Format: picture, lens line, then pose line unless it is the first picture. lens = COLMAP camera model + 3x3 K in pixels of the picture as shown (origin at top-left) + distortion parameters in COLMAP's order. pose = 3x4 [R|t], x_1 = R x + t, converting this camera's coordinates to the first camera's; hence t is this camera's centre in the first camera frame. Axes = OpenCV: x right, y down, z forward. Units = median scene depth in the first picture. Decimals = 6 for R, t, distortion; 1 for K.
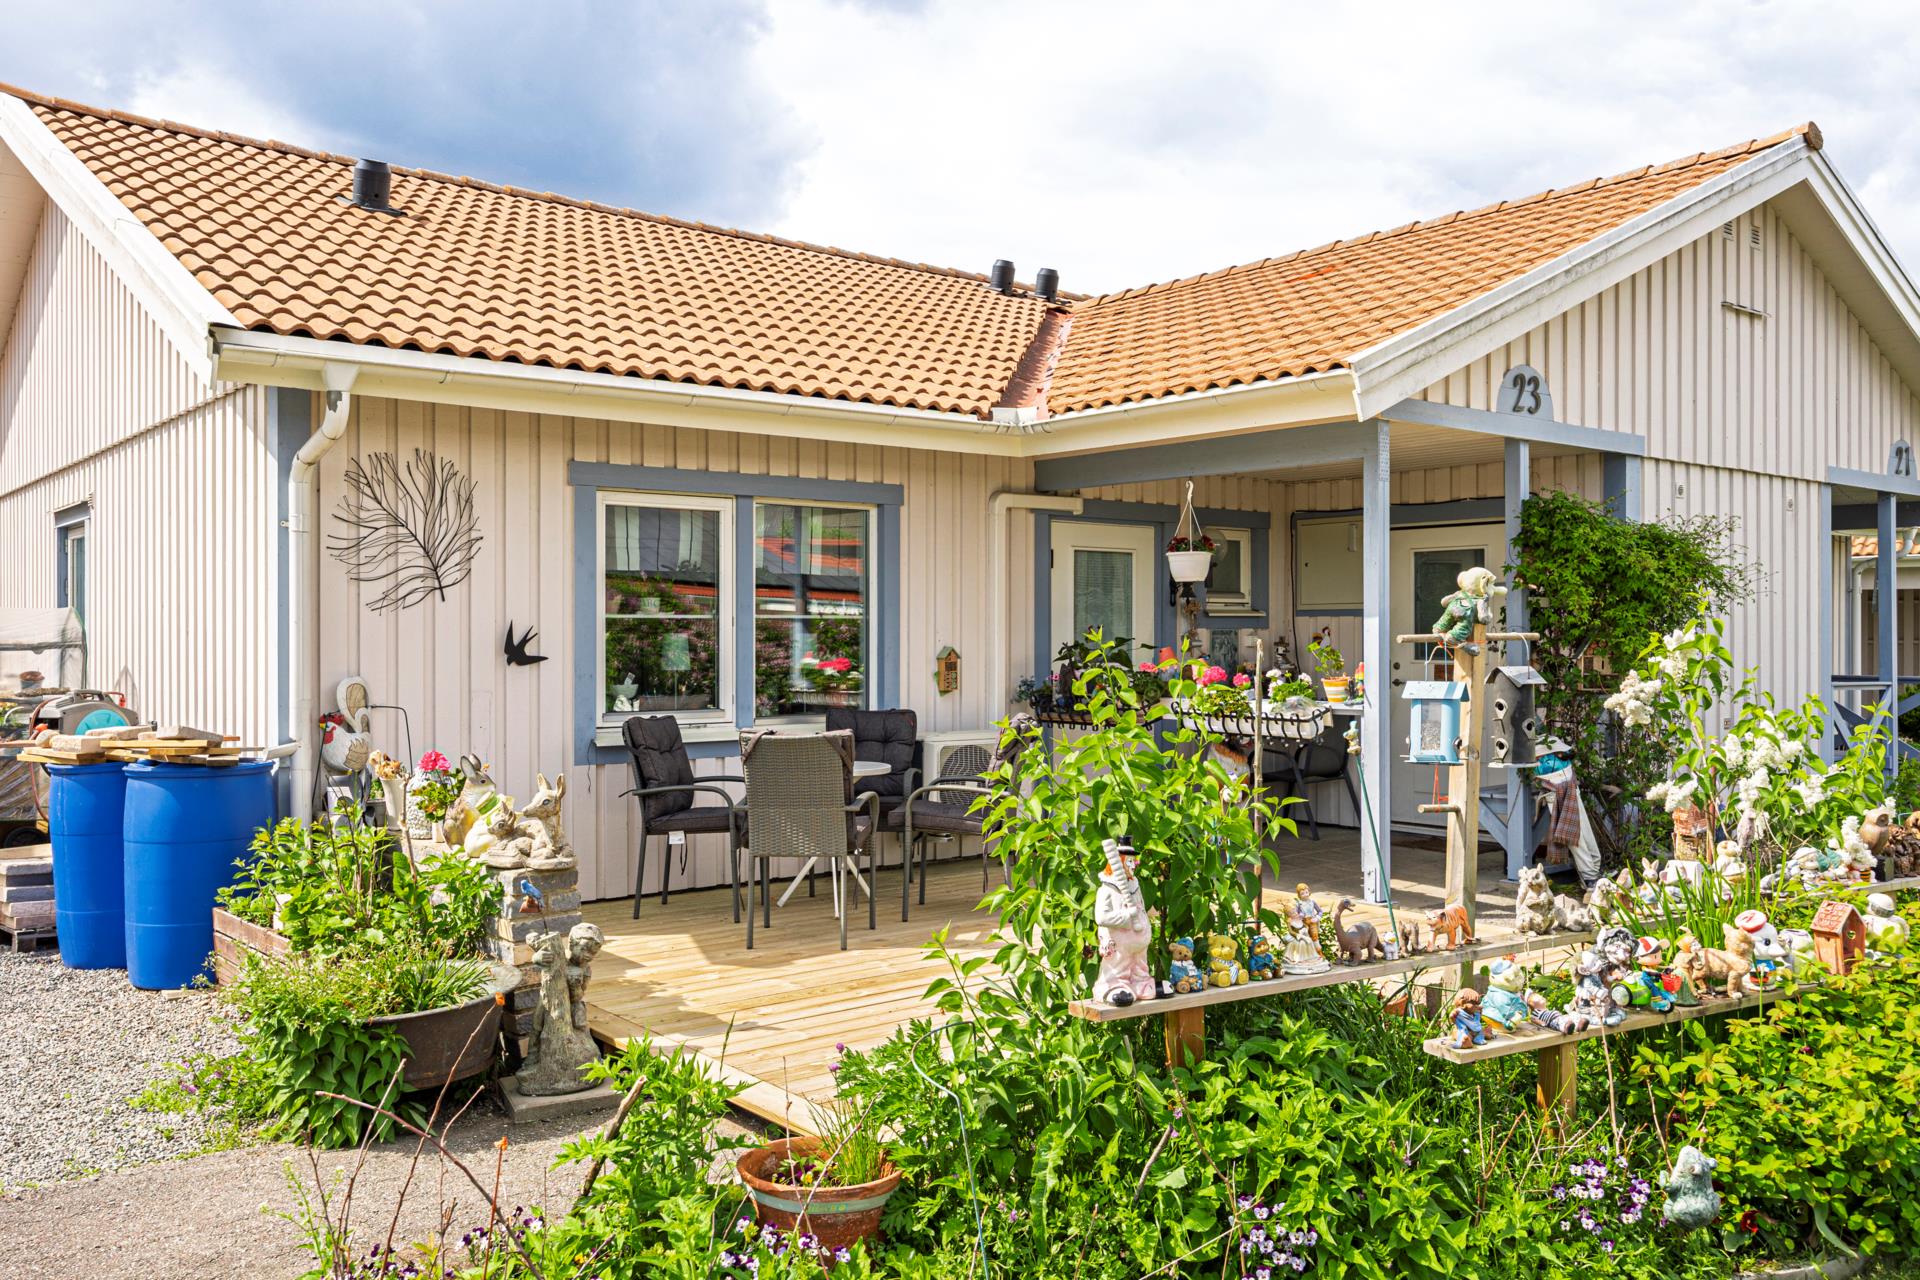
lens RADIAL K [[1561.3, 0, 960.0], [0, 1561.3, 640.0], [0, 0, 1]] dist [-0.006175, -0.002585]
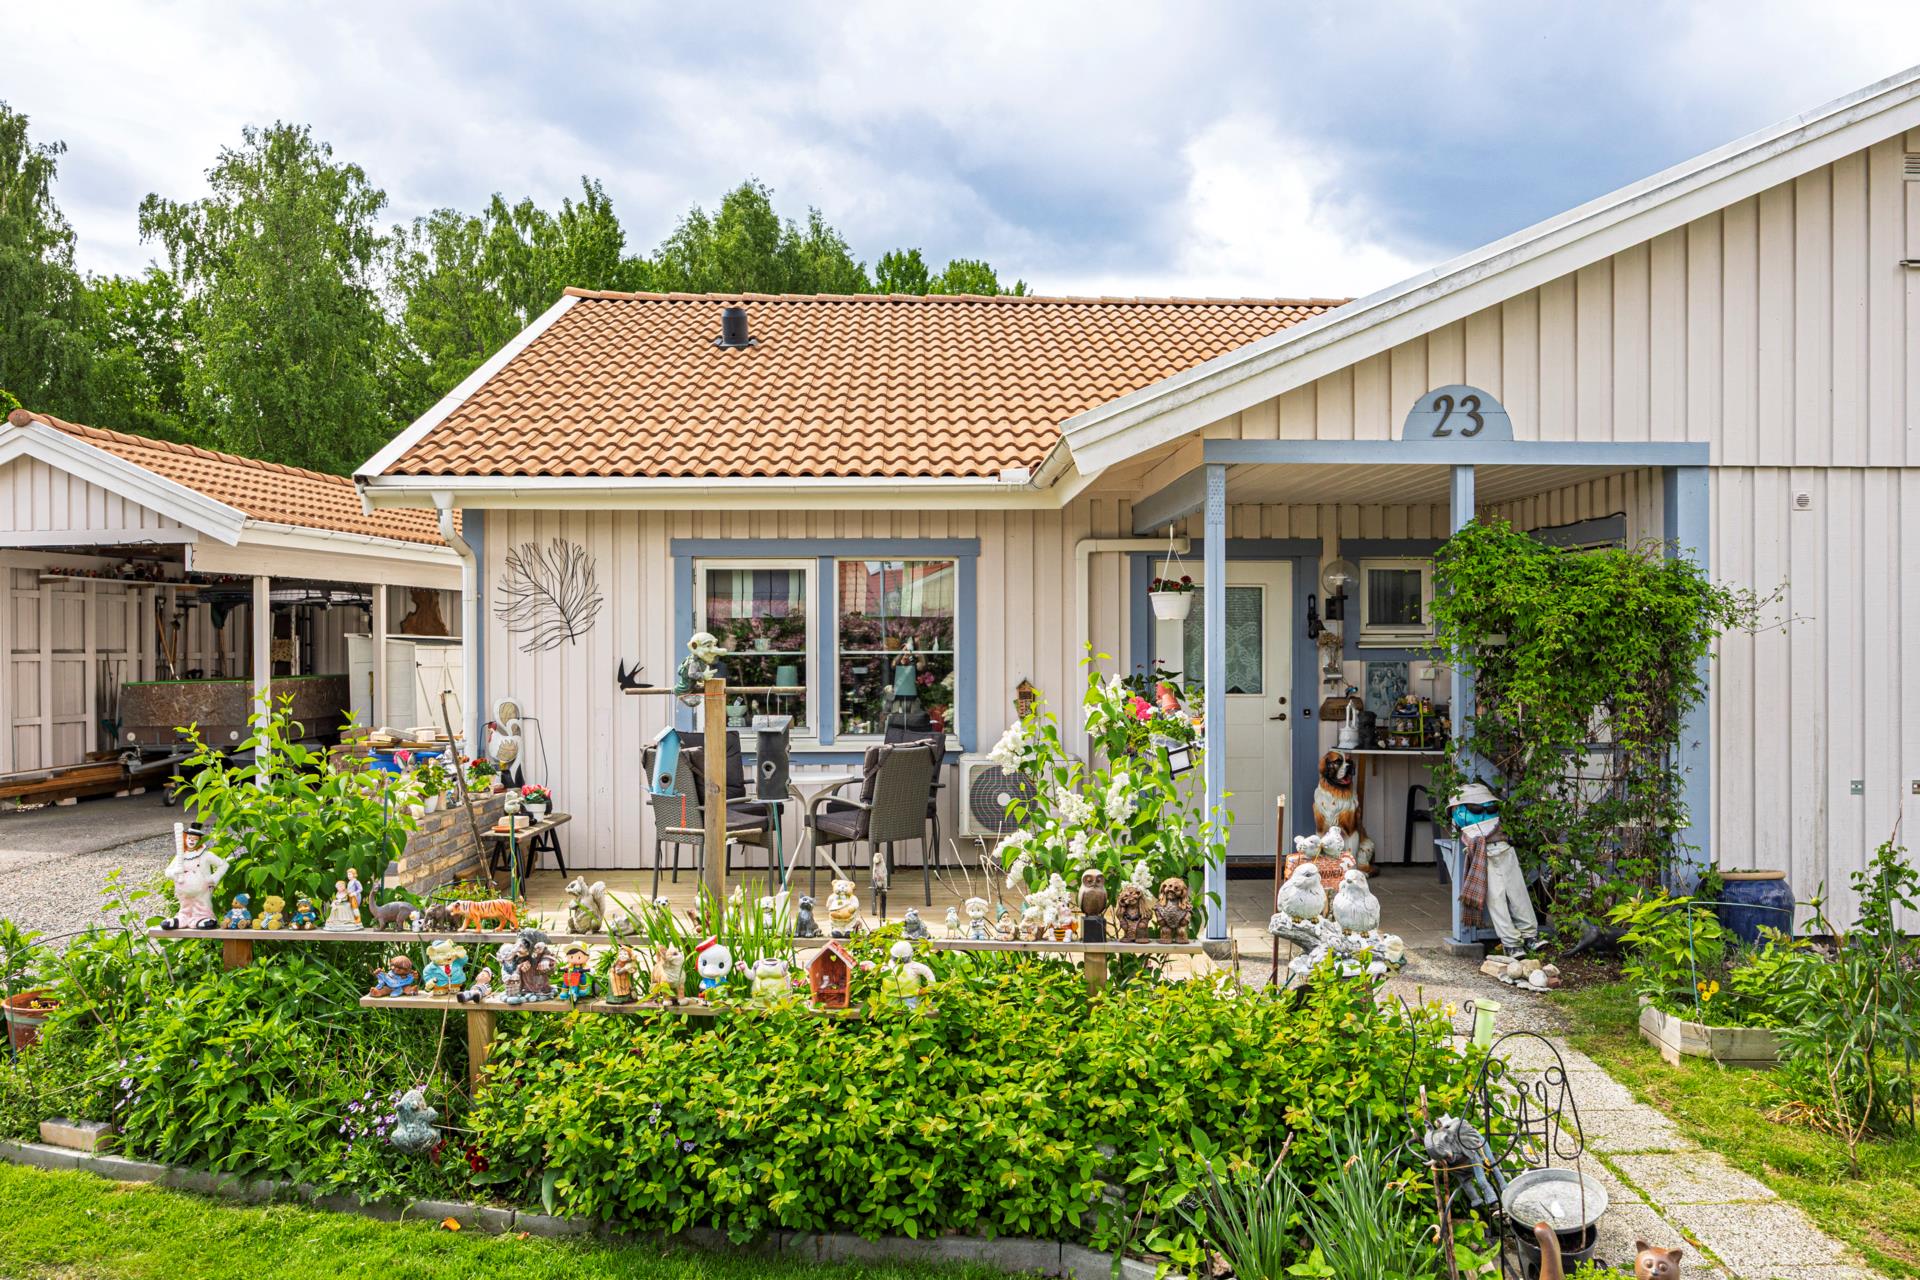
lens RADIAL K [[1556.1, 0, 960.0], [0, 1556.1, 640.0], [0, 0, 1]] dist [0.002864, 0.001129]
pose [[0.787415, -0.001647, -0.616421, 0.713874], [-0.000182, 0.999996, -0.002905, -0.022124], [0.616423, 0.002400, 0.787412, 0.090960]]
